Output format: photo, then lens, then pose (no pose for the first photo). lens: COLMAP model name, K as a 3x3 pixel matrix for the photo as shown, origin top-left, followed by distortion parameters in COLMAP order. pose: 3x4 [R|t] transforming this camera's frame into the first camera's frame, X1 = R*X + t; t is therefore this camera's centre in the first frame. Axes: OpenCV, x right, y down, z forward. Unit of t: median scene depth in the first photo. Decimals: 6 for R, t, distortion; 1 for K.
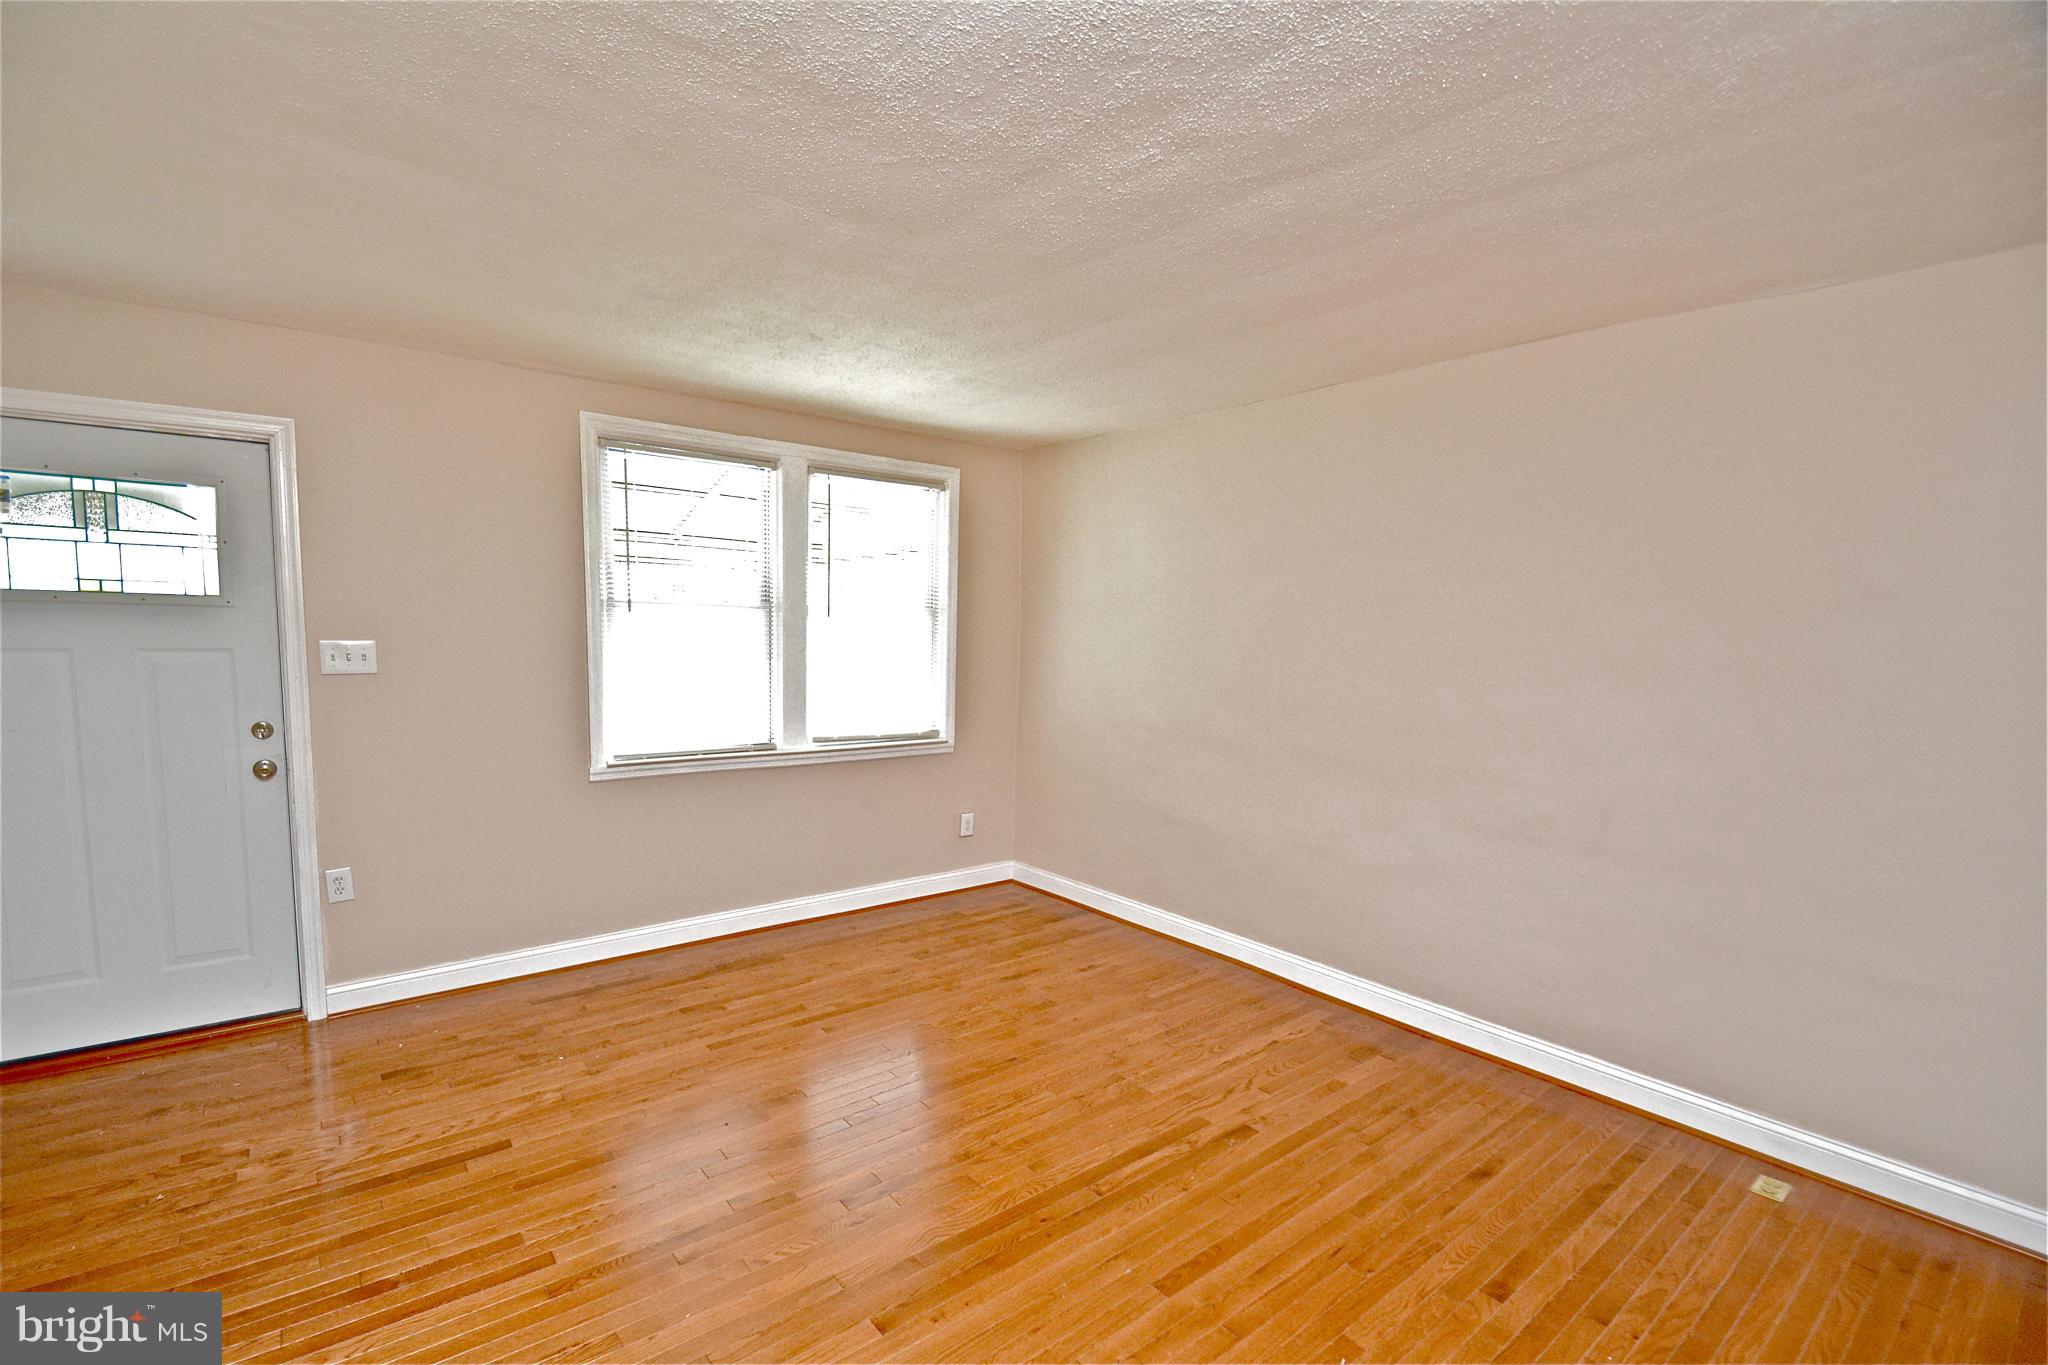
lens RADIAL K [[908.5, 0, 983.2], [0, 908.5, 734.1], [0, 0, 1]] dist [0.023053, -0.024698]
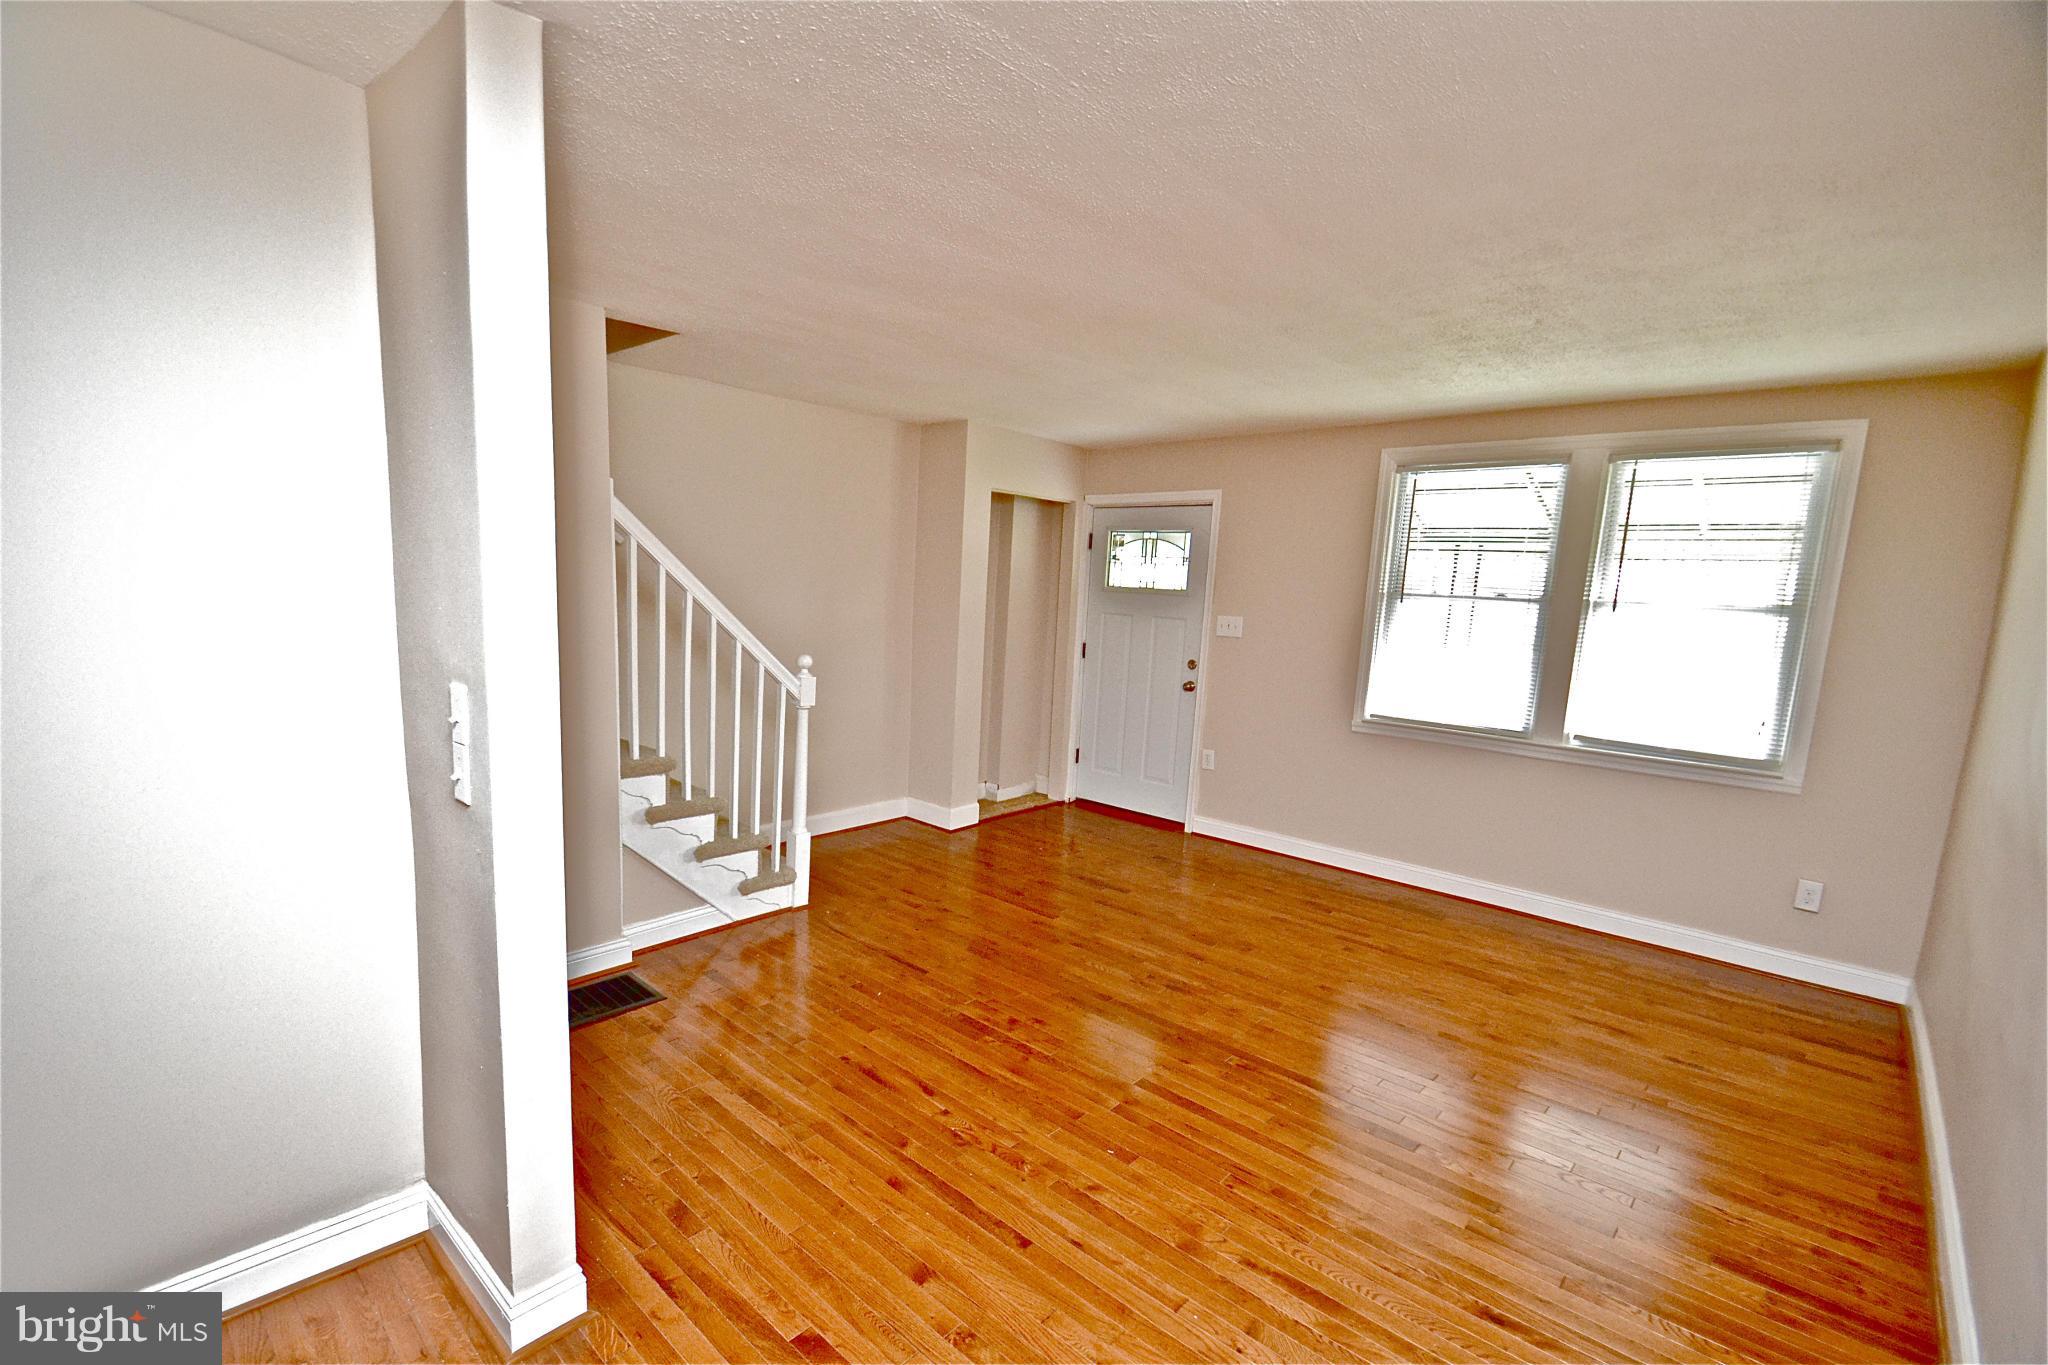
lens RADIAL K [[908.5, 0, 983.2], [0, 908.5, 734.1], [0, 0, 1]] dist [0.023053, -0.024698]
pose [[0.154842, 0.146647, -0.976995, 0.830160], [-0.156096, 0.980131, 0.122379, -0.022790], [0.975530, 0.133556, 0.174657, 0.267676]]
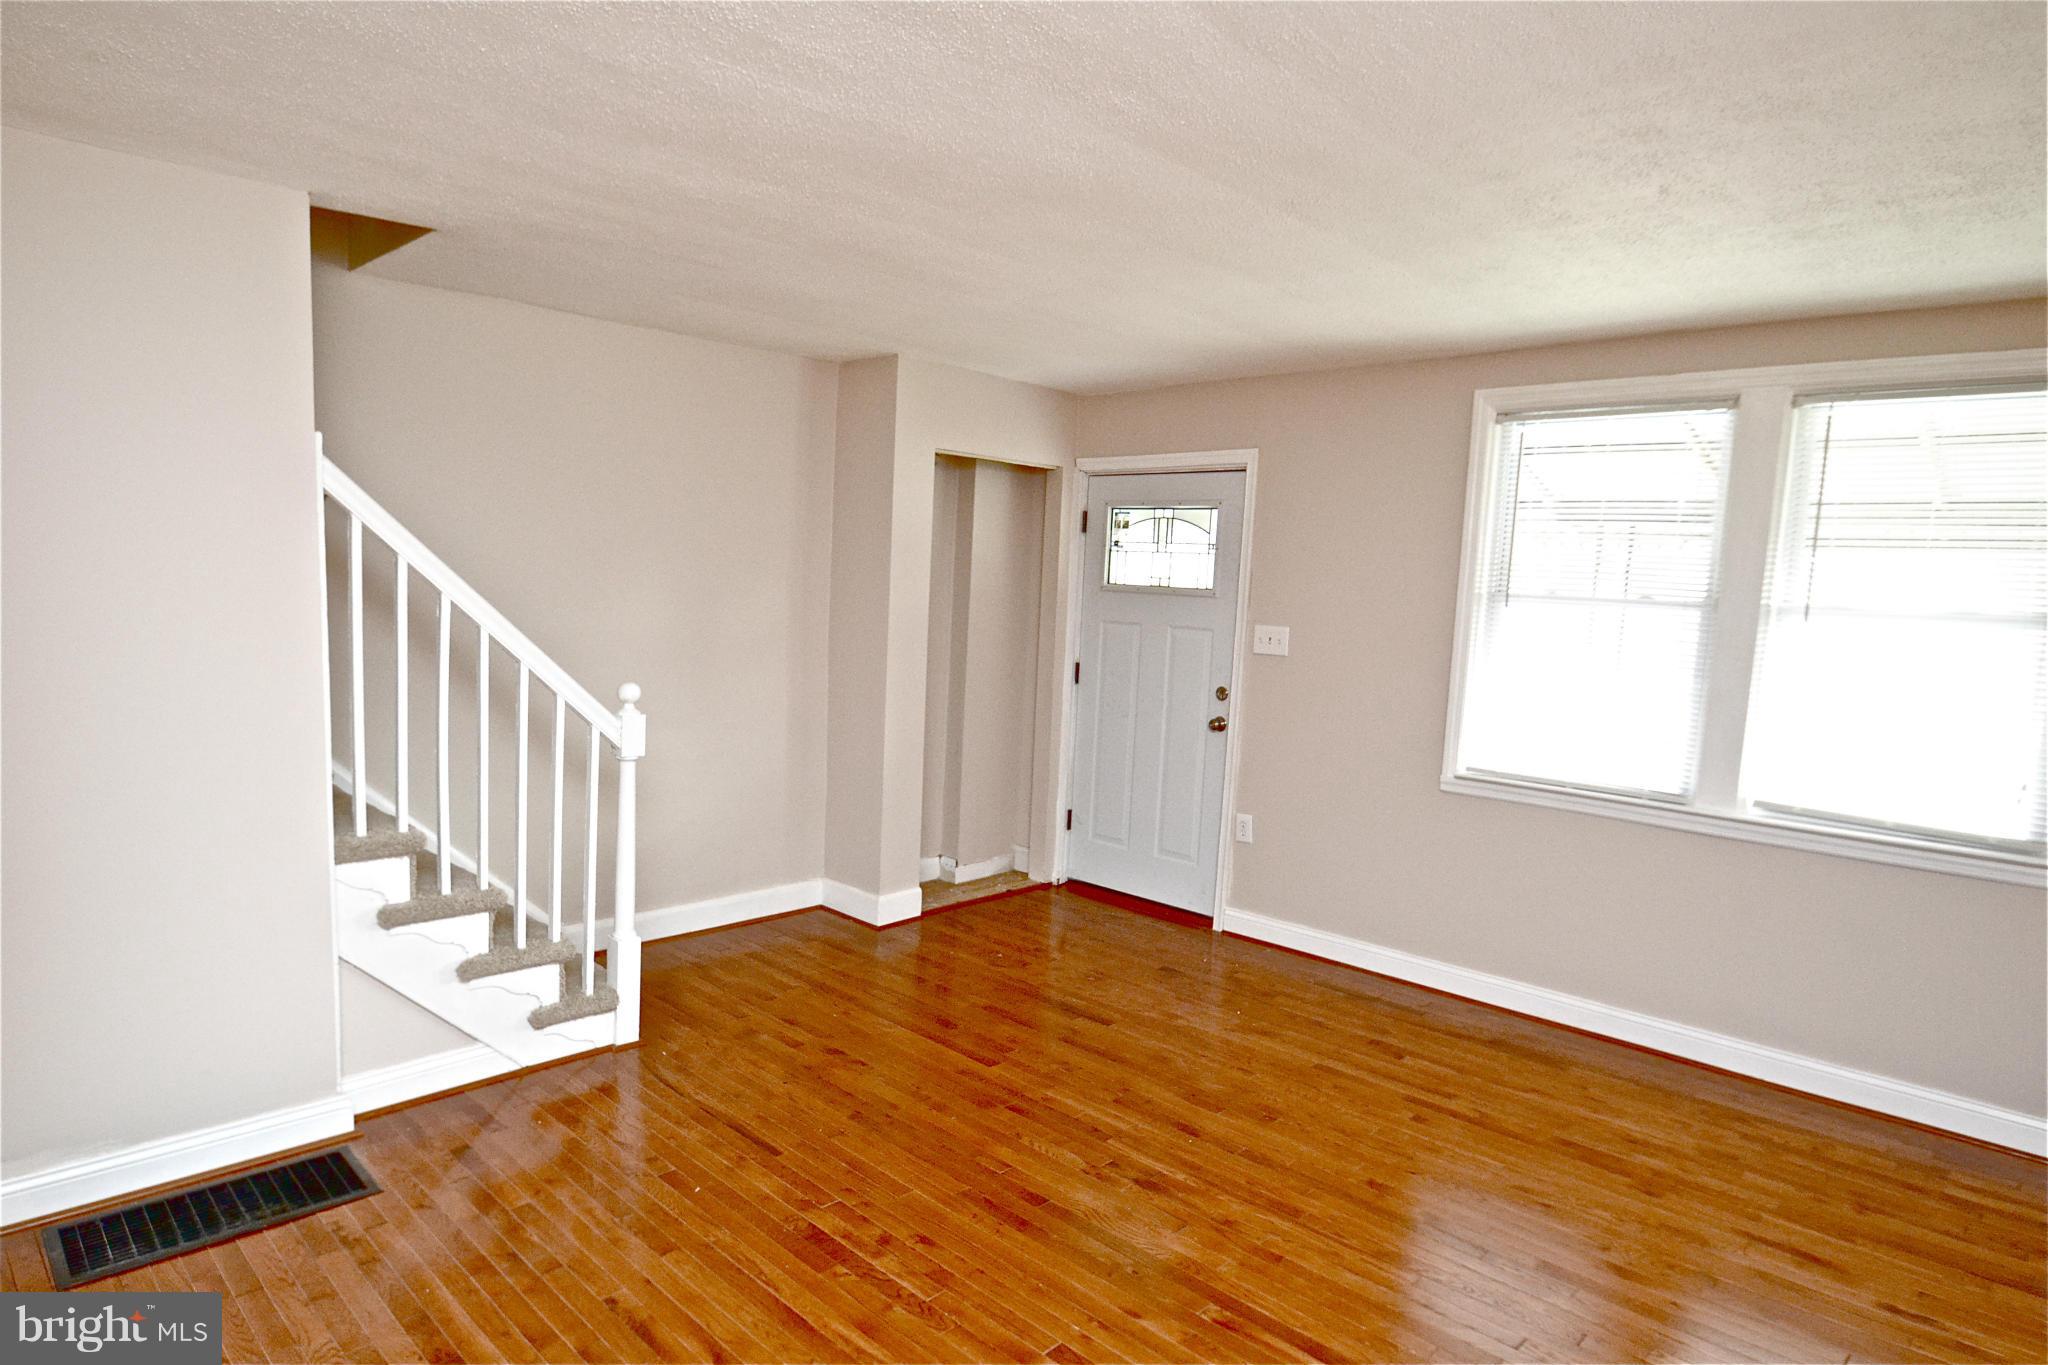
lens RADIAL K [[1180.3, 0, 980.4], [0, 1180.3, 734.8], [0, 0, 1]] dist [-0.006624, -0.019079]
pose [[0.121980, 0.113881, -0.985978, 0.726374], [-0.155290, 0.983351, 0.094366, -0.045919], [0.980309, 0.141602, 0.137633, 0.399459]]
